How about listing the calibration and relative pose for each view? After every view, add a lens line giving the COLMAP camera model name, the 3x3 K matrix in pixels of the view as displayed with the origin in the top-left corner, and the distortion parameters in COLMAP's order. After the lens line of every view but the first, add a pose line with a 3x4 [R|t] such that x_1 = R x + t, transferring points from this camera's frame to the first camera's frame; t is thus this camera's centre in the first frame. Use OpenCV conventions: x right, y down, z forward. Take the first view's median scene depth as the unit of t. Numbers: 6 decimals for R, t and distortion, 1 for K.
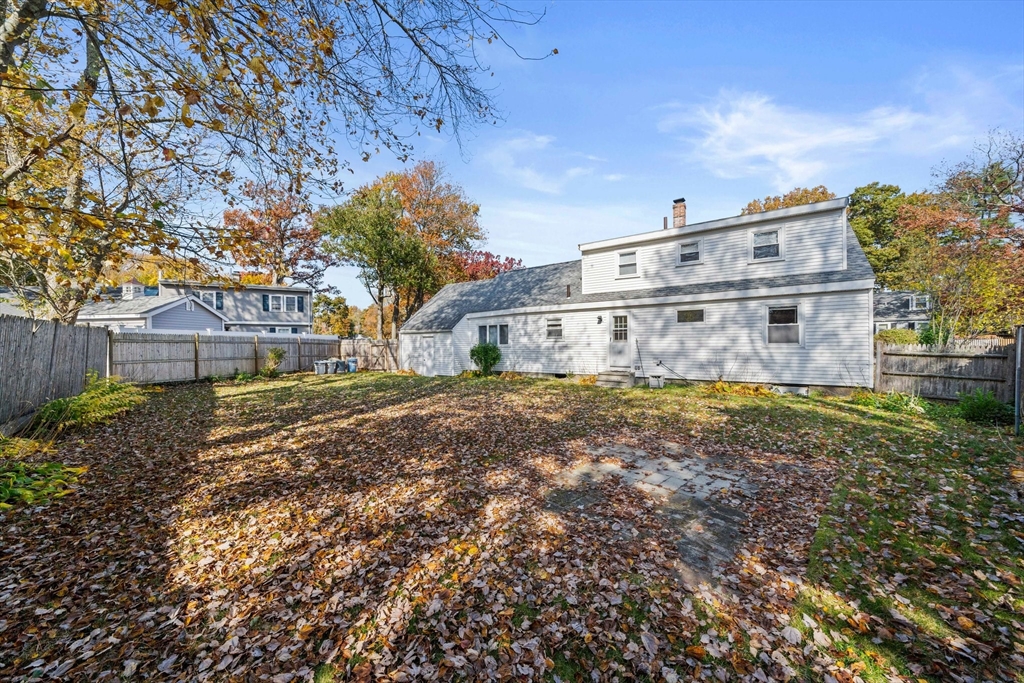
lens RADIAL K [[351.7, 0, 512.9], [0, 351.7, 342.8], [0, 0, 1]] dist [-0.006187, -0.001055]
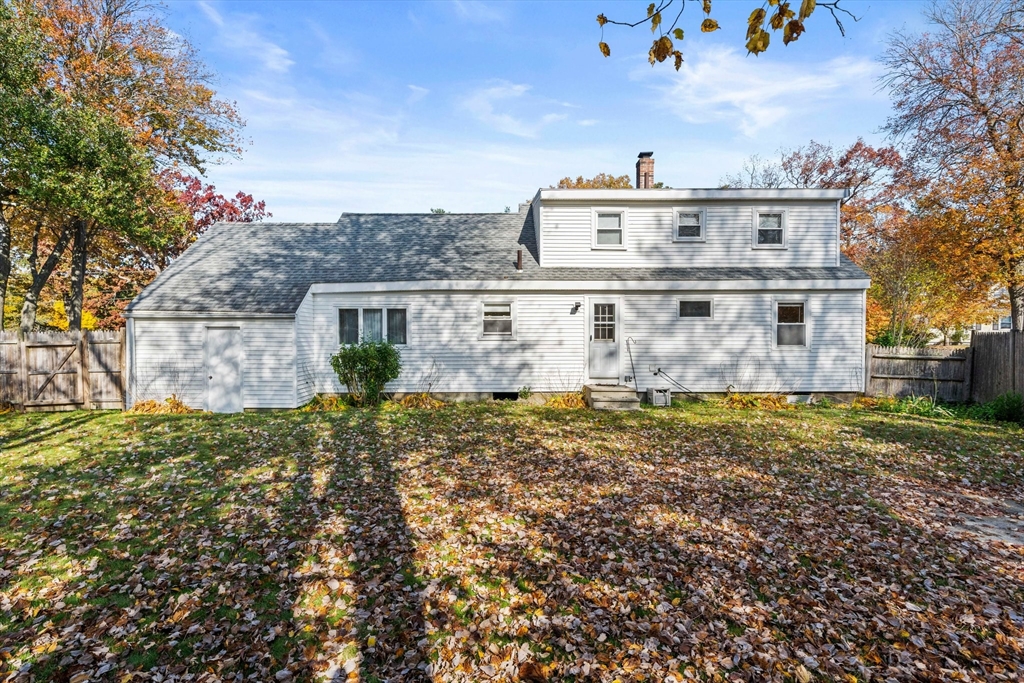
lens RADIAL K [[485.5, 0, 511.8], [0, 485.5, 343.7], [0, 0, 1]] dist [0.002907, 0.000013]
pose [[0.821333, 0.004441, 0.570431, -0.382363], [-0.008541, 0.999953, 0.004513, -0.001436], [-0.570385, -0.008579, 0.821333, 0.327370]]
